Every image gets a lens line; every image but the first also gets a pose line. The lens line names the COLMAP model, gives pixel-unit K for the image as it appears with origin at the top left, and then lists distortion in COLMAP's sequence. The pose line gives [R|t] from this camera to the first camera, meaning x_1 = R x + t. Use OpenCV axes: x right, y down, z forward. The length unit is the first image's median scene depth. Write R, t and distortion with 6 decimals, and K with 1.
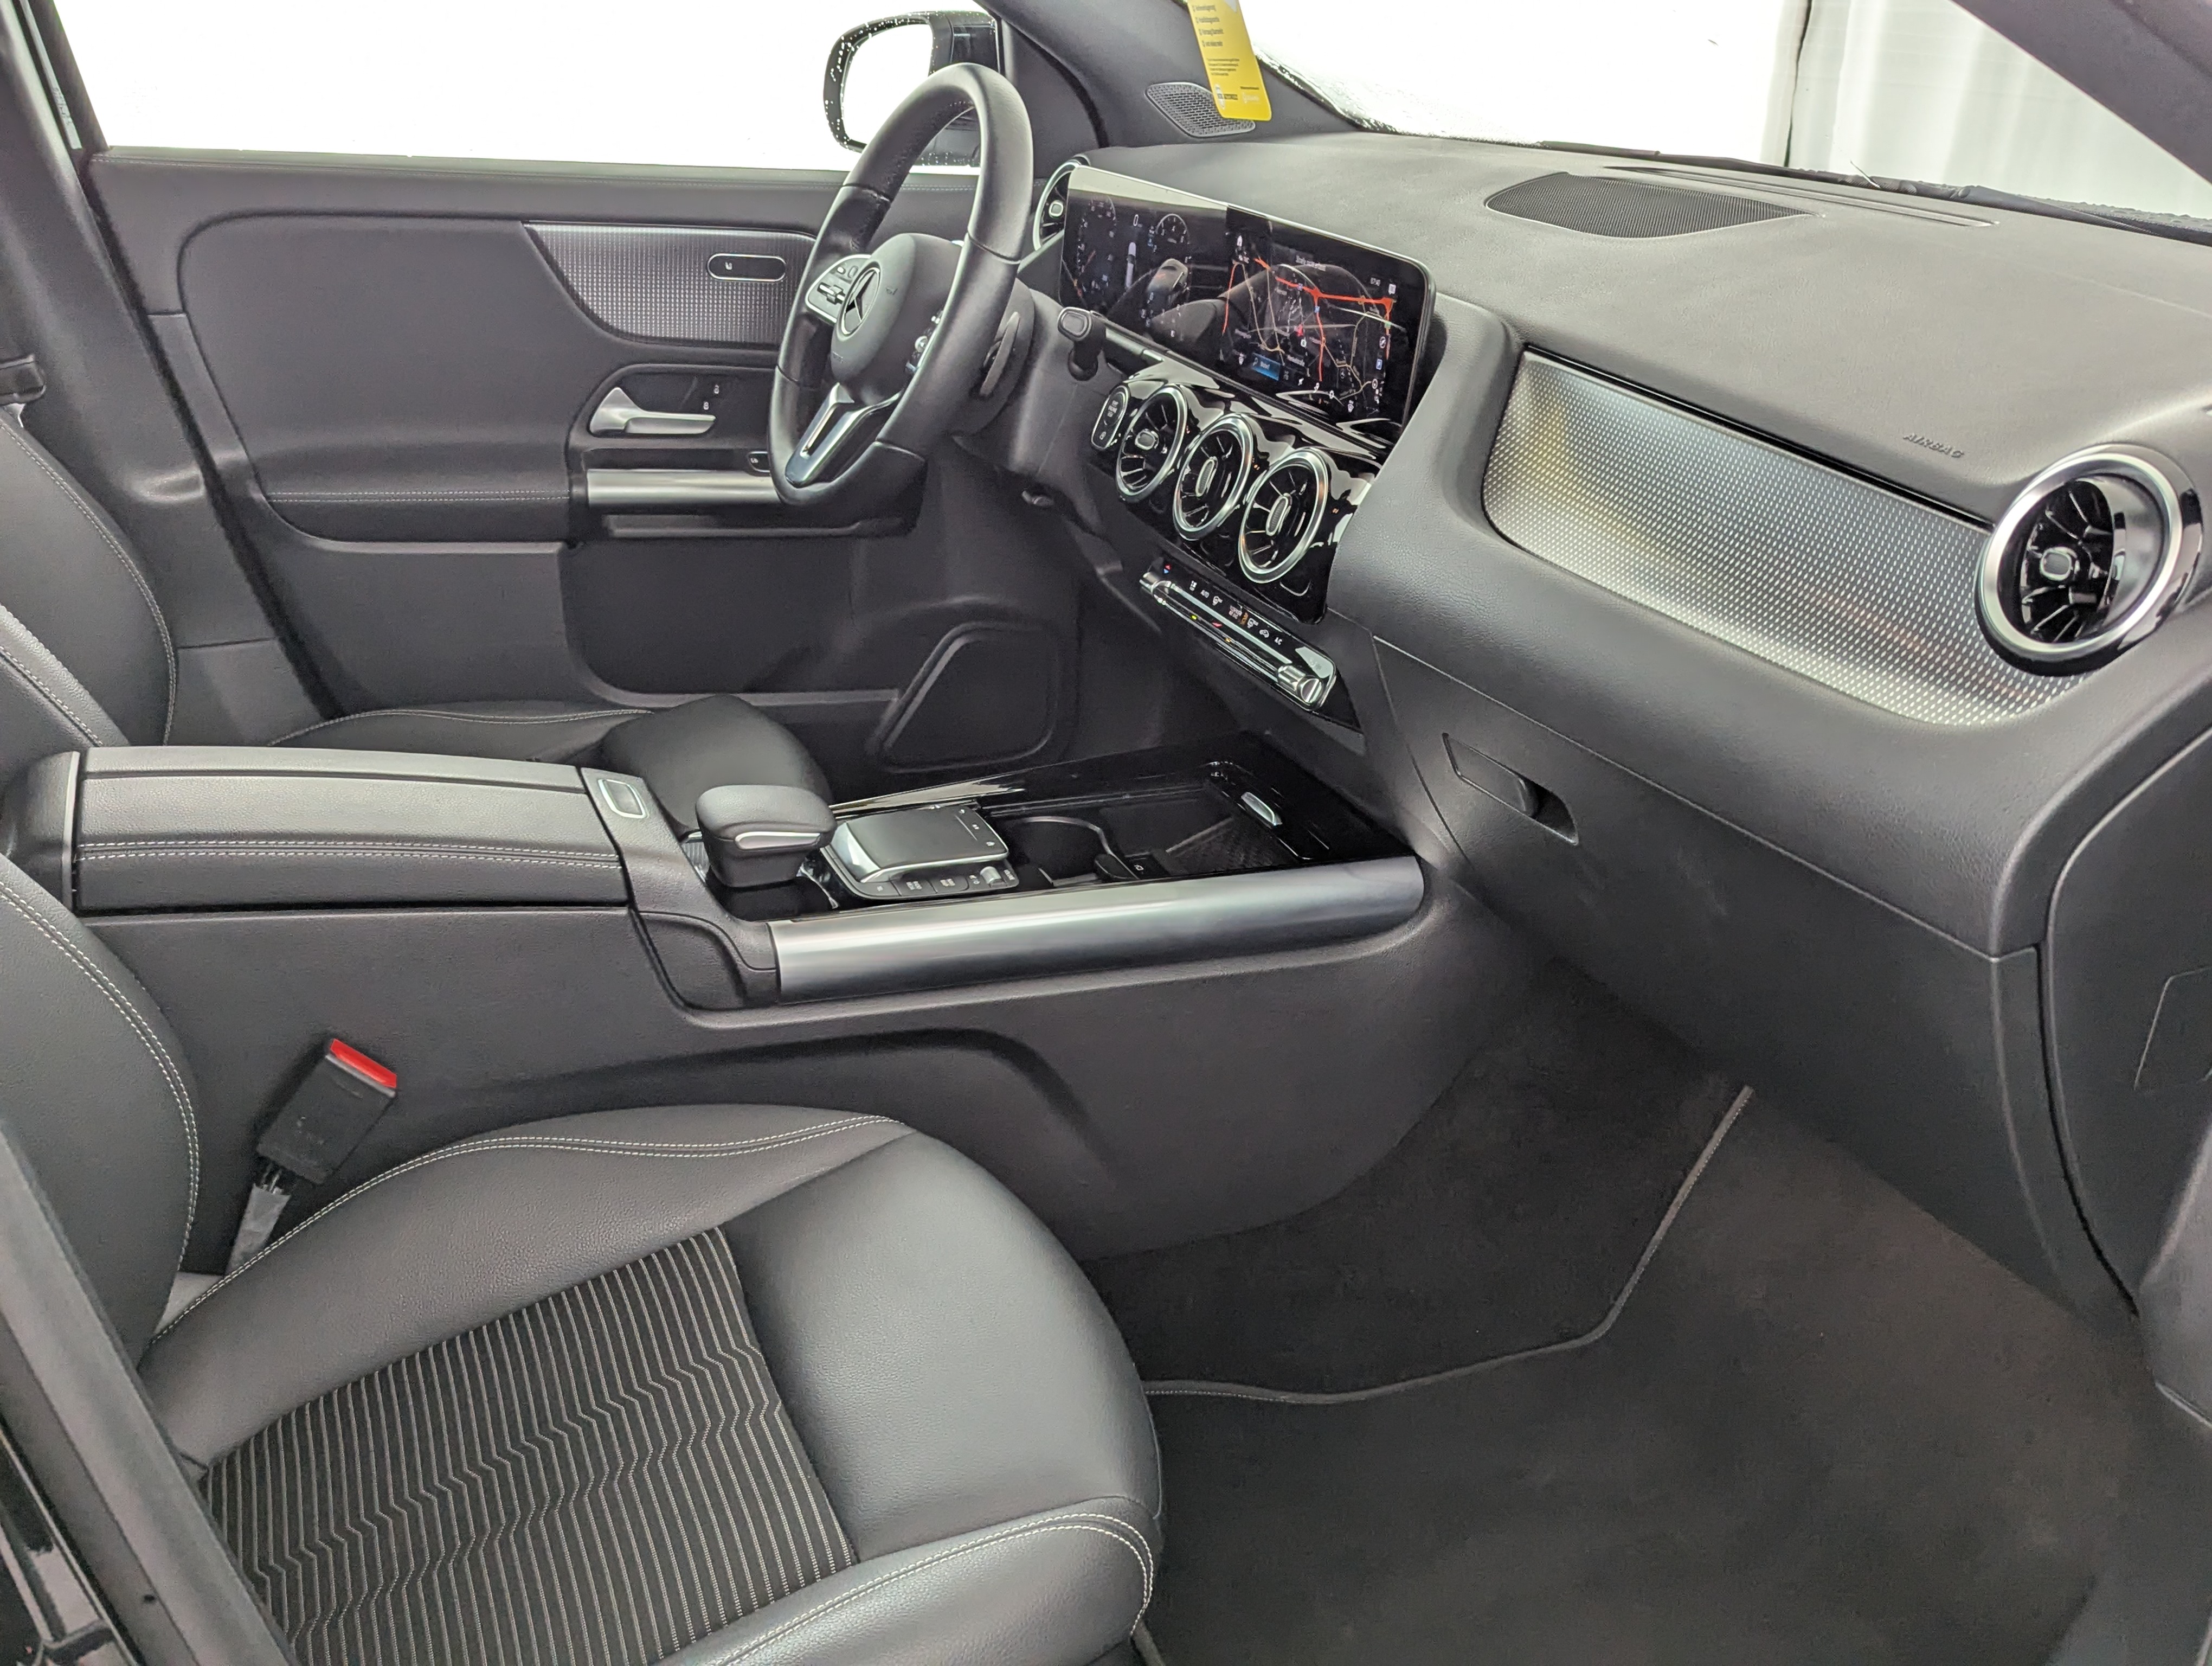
lens RADIAL K [[2076.4, 0, 1106.0], [0, 2076.4, 833.0], [0, 0, 1]] dist [0.048104, -0.013889]
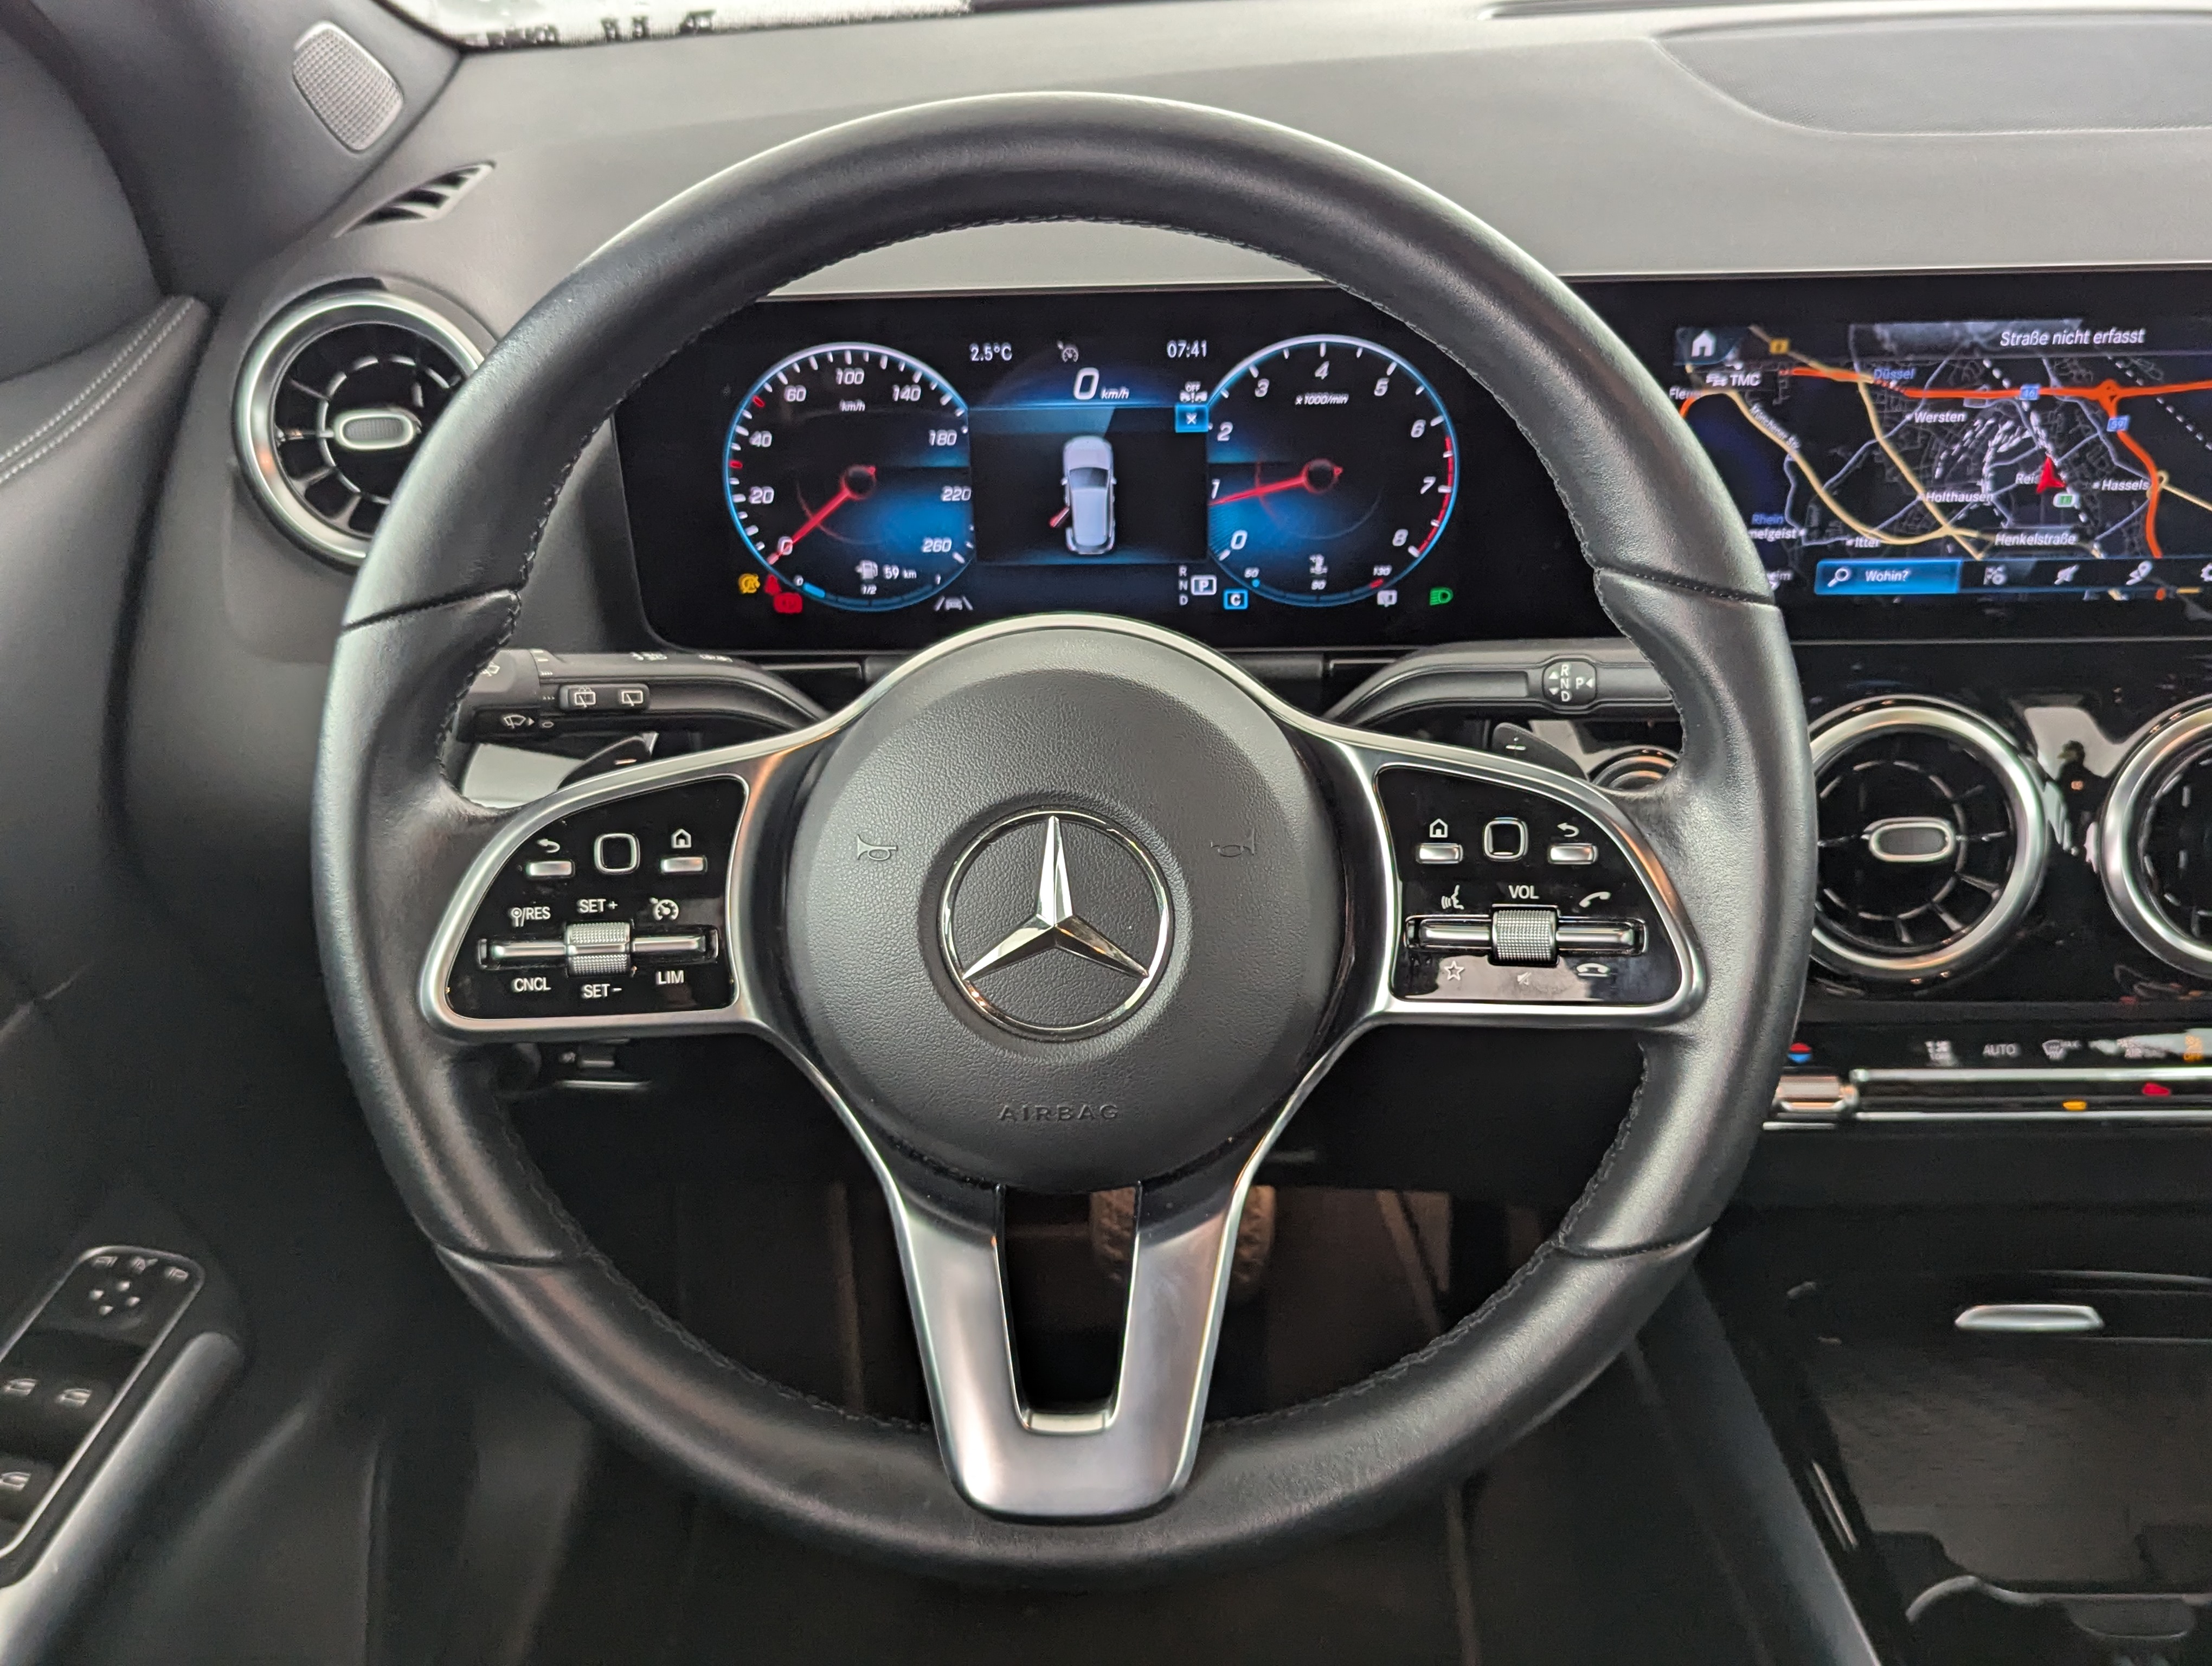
lens RADIAL K [[2076.4, 0, 1106.0], [0, 2076.4, 833.0], [0, 0, 1]] dist [0.048104, -0.013889]
pose [[0.386196, -0.498938, 0.775831, -0.387299], [0.390442, 0.850443, 0.352566, -0.415118], [-0.835708, 0.166757, 0.523244, 0.928030]]
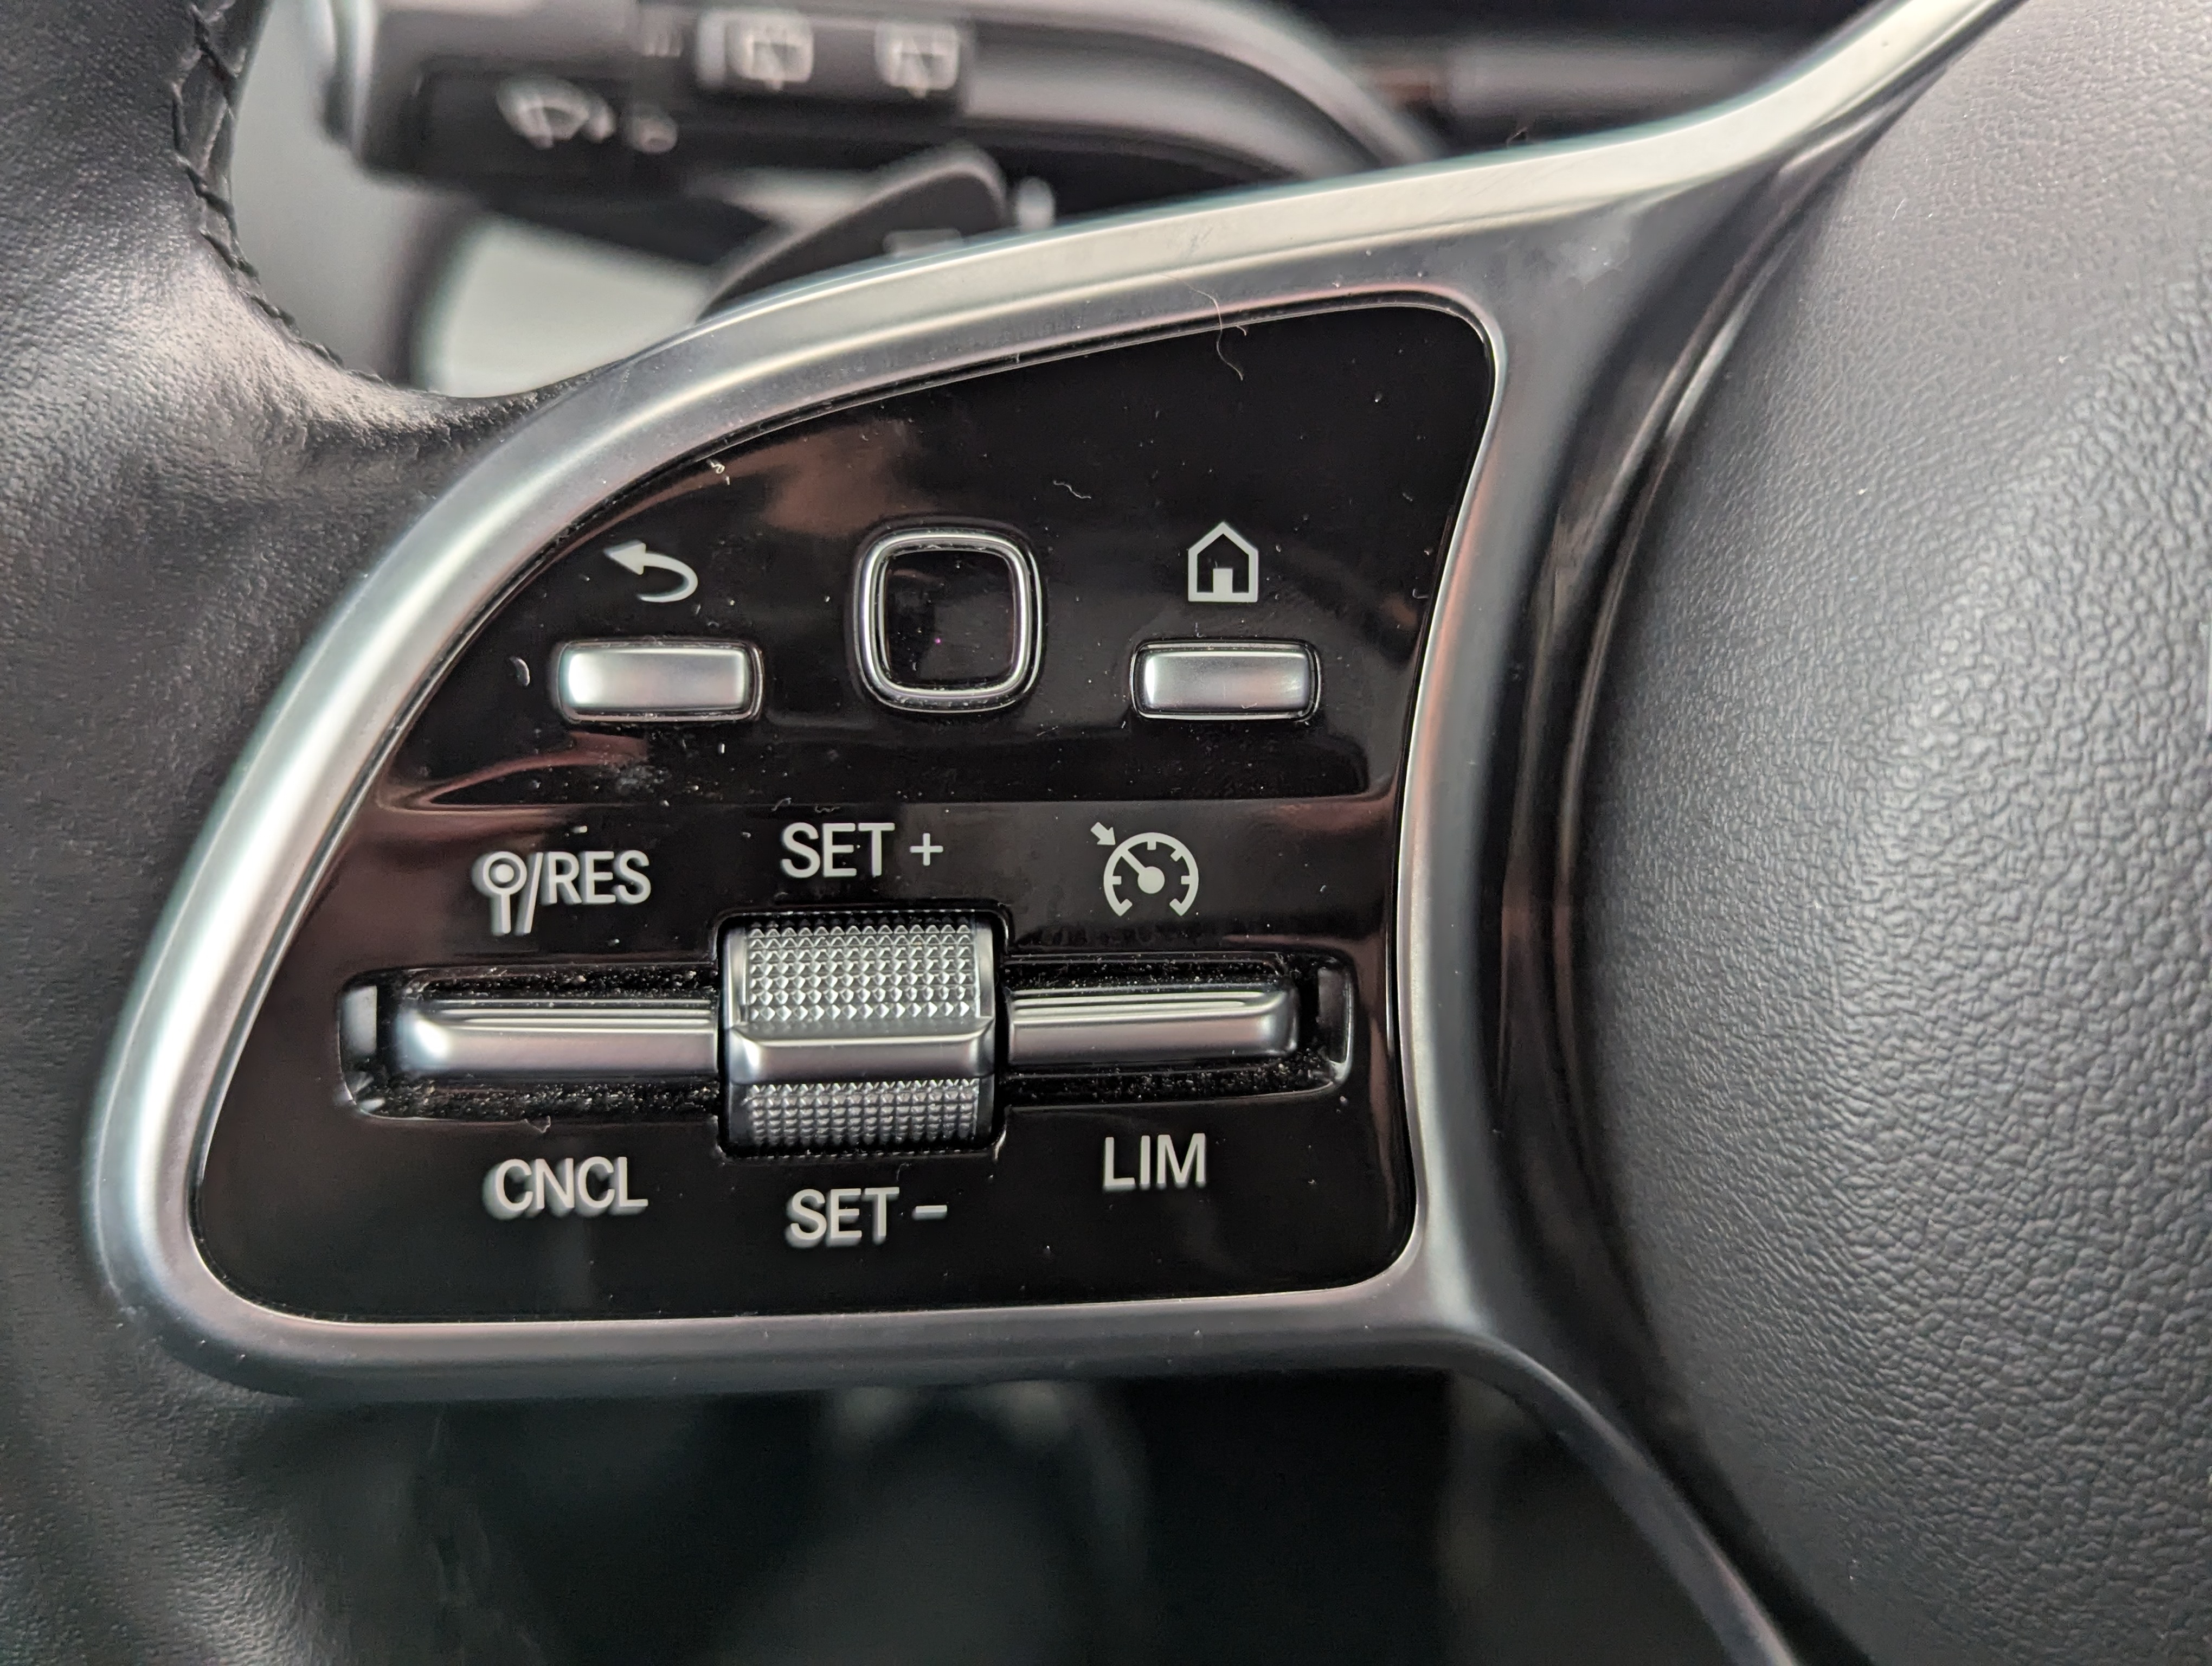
lens RADIAL K [[2166.1, 0, 1104.3], [0, 2166.1, 728.3], [0, 0, 1]] dist [0.048864, 0.001122]
pose [[0.452724, -0.566202, 0.688808, -0.197288], [0.372828, 0.821941, 0.430595, -0.347794], [-0.809963, 0.061866, 0.583208, 1.137058]]
